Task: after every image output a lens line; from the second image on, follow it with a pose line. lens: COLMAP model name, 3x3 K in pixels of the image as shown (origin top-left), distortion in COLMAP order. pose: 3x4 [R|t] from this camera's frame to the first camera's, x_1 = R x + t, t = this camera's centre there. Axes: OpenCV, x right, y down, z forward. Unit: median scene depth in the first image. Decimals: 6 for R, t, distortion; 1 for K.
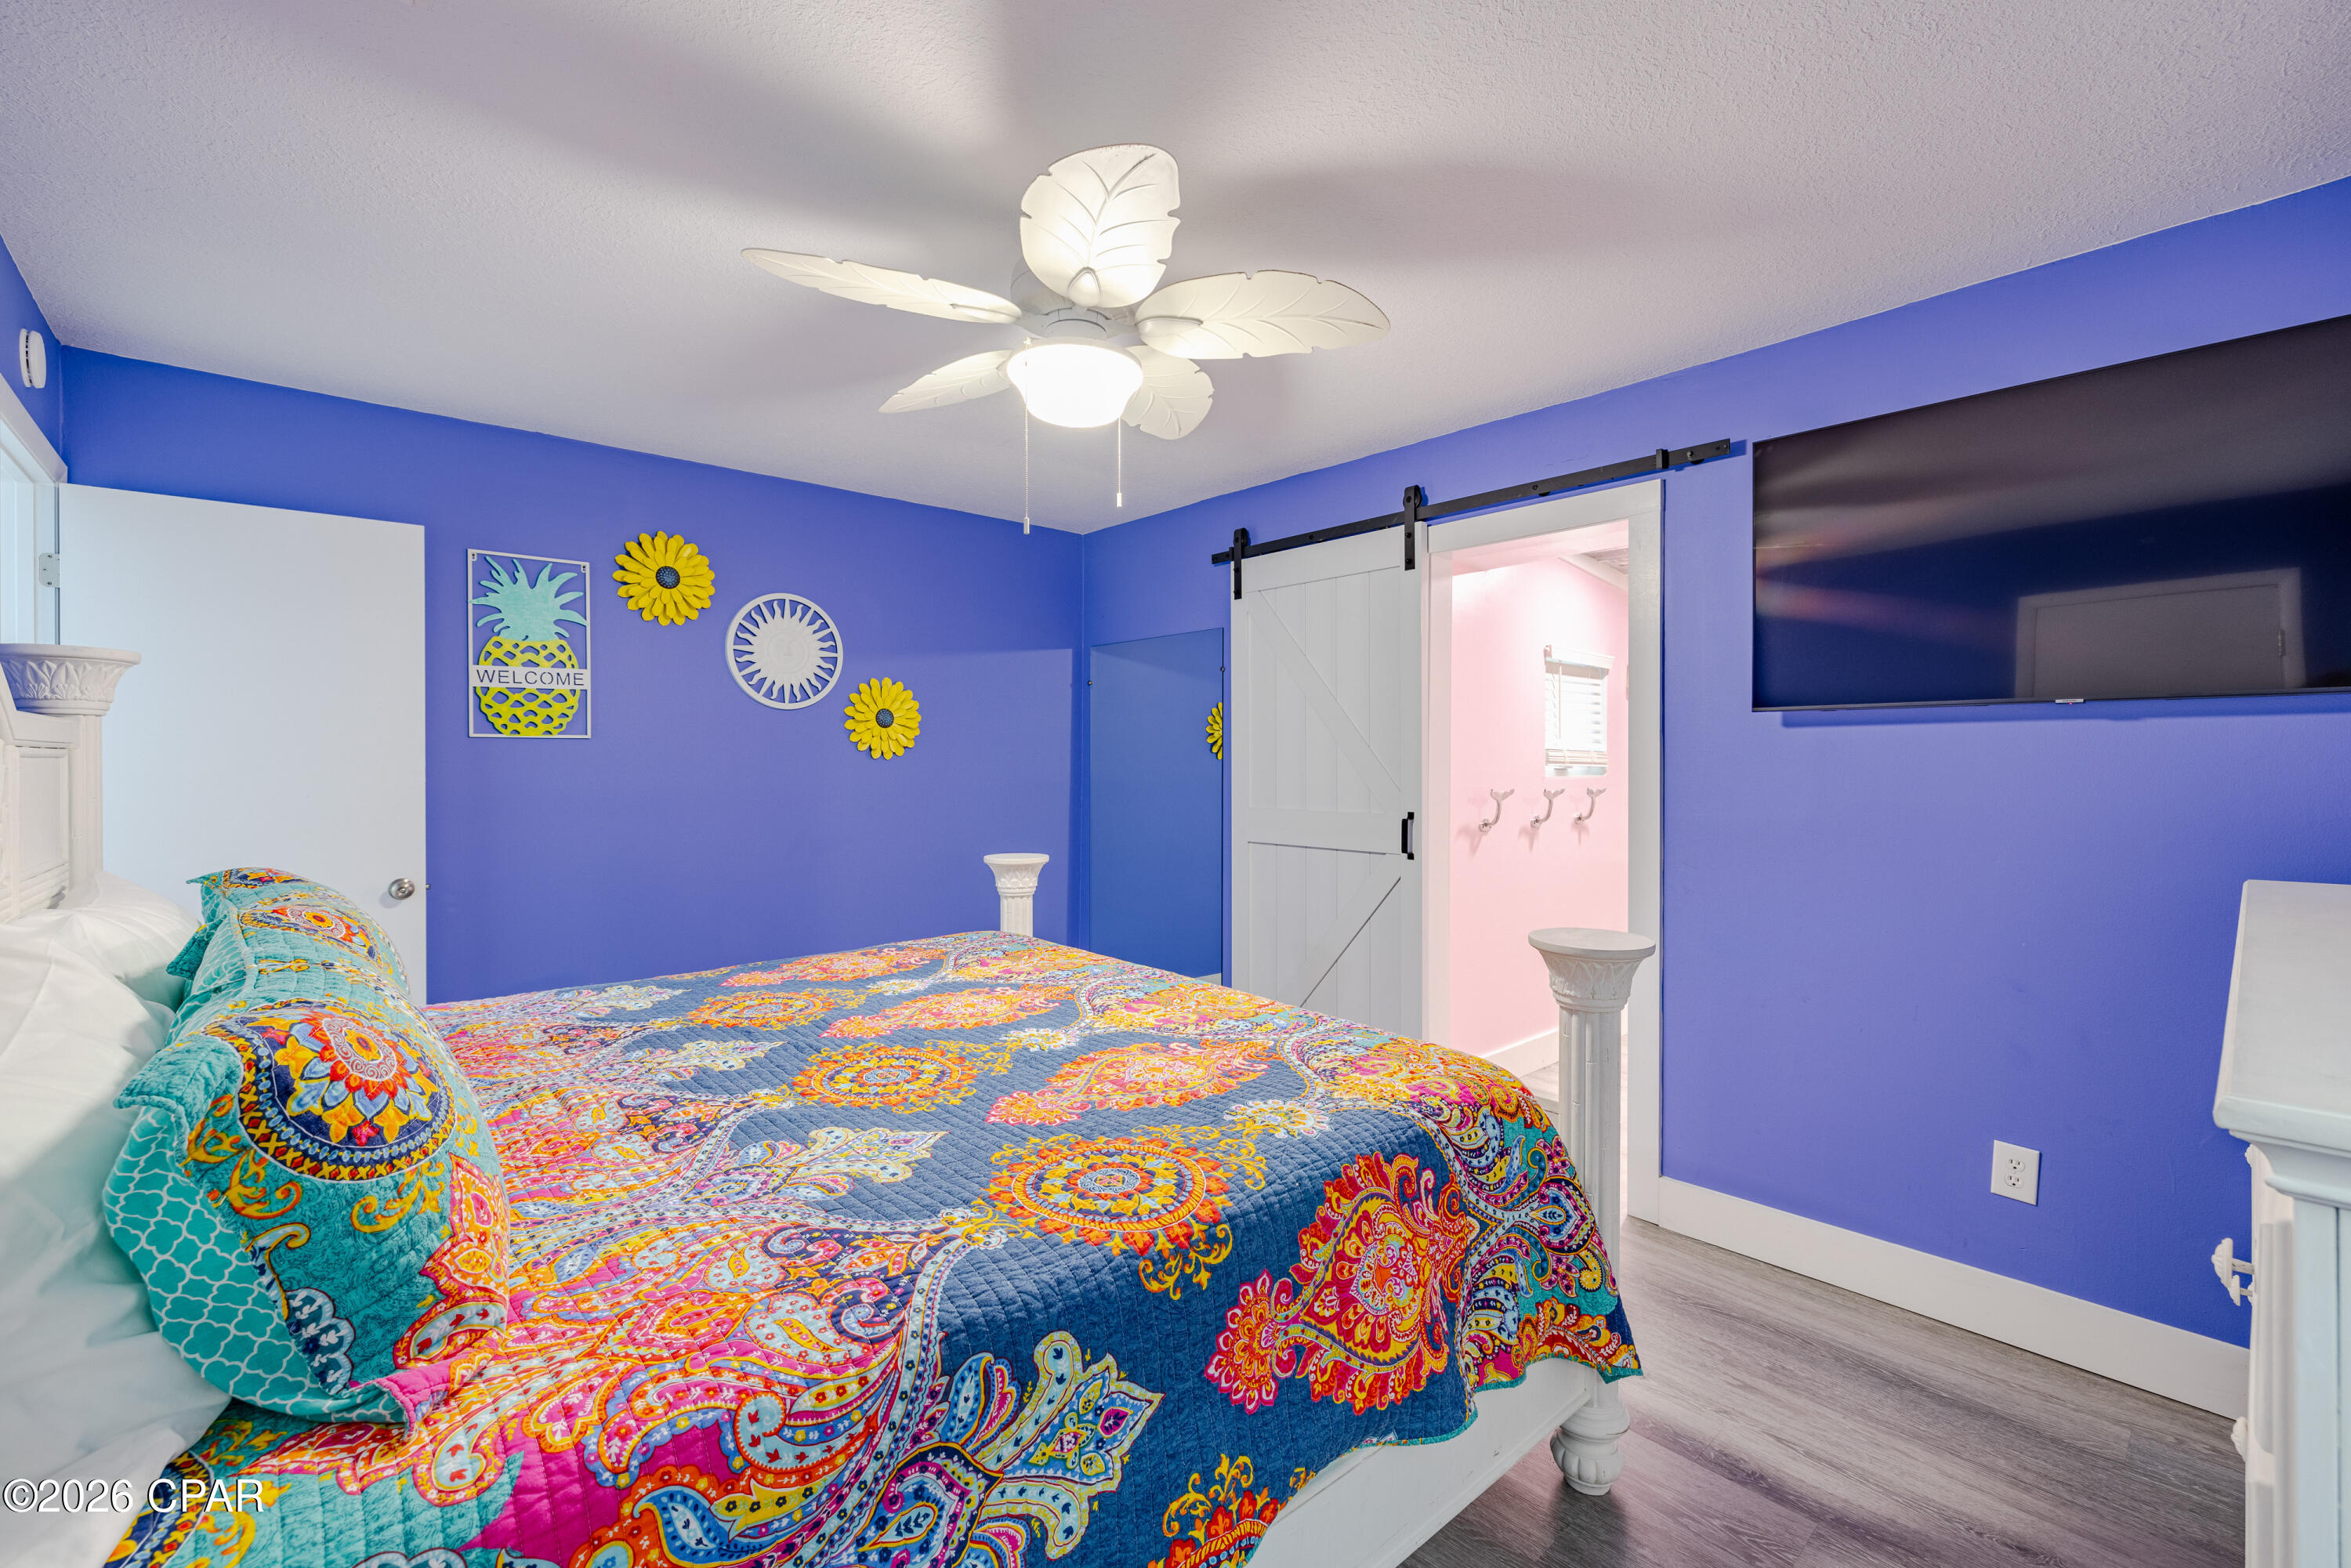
lens RADIAL K [[1018.7, 0, 1166.4], [0, 1018.7, 772.0], [0, 0, 1]] dist [0.029028, 0.000187]
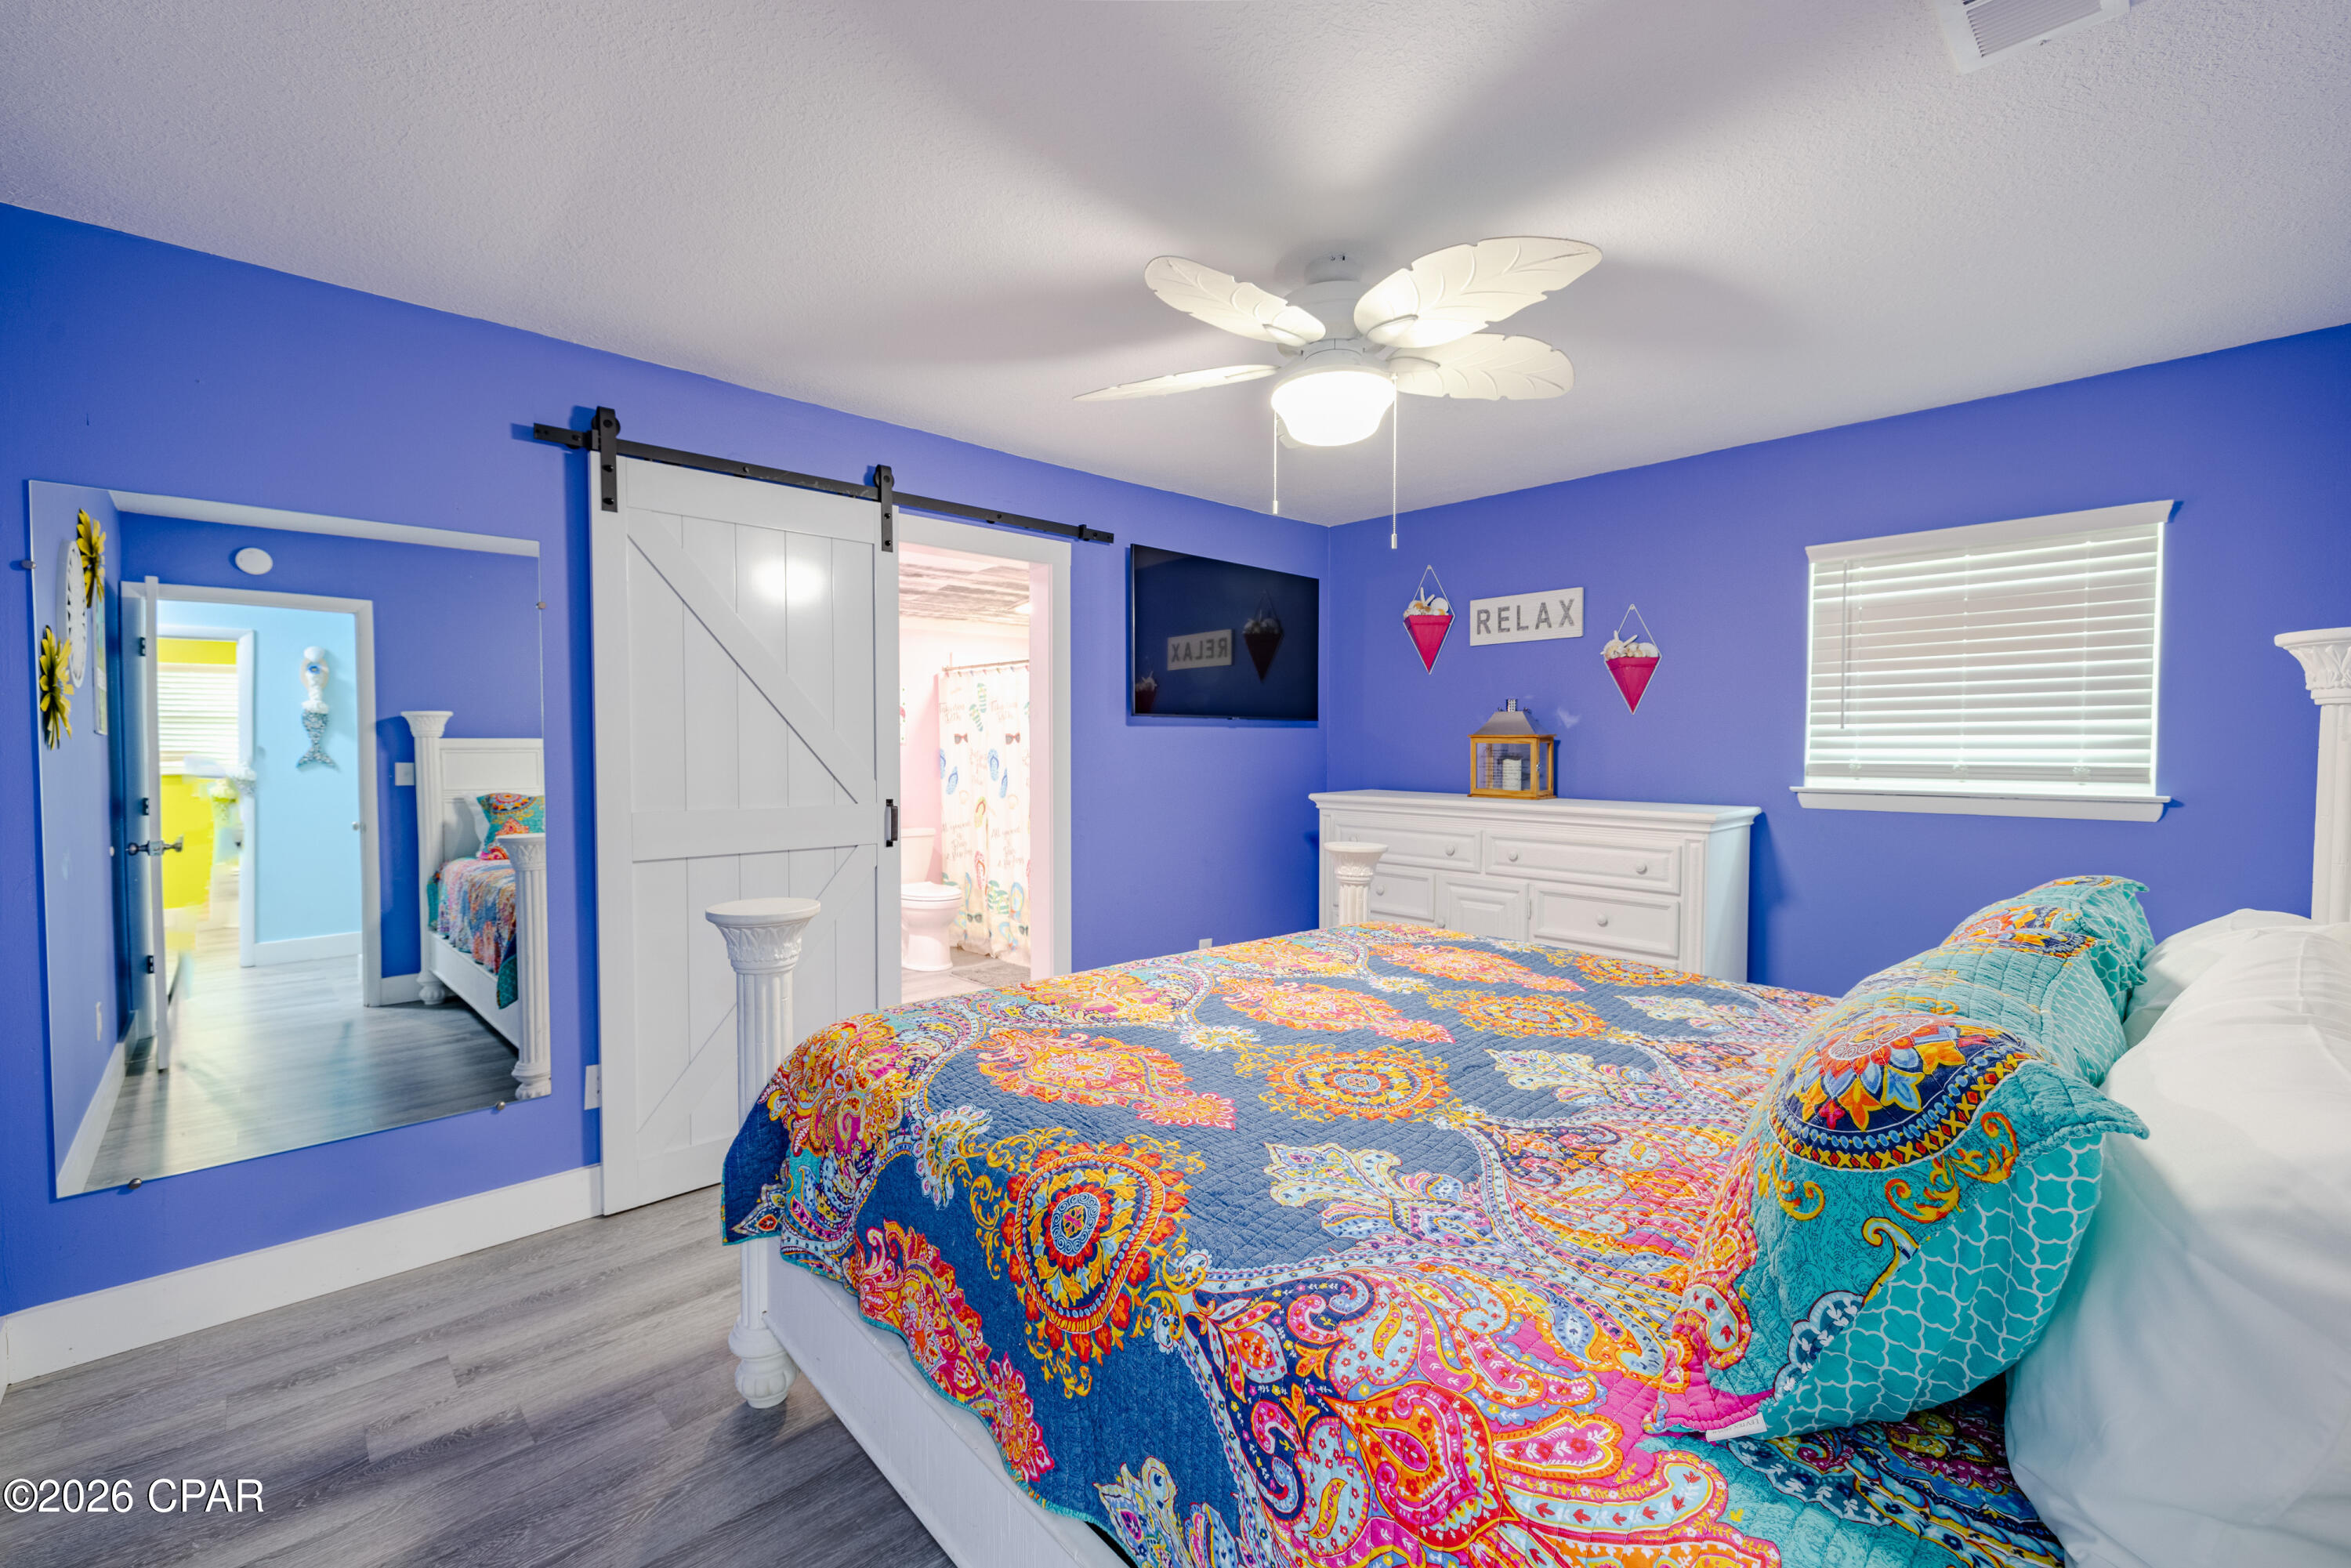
lens RADIAL K [[1018.7, 0, 1153.3], [0, 1018.7, 796.5], [0, 0, 1]] dist [0.029028, 0.000187]
pose [[0.023025, -0.044502, 0.998744, -0.792282], [0.001673, 0.999009, 0.044475, -0.004408], [-0.999733, 0.000647, 0.023077, 0.754805]]
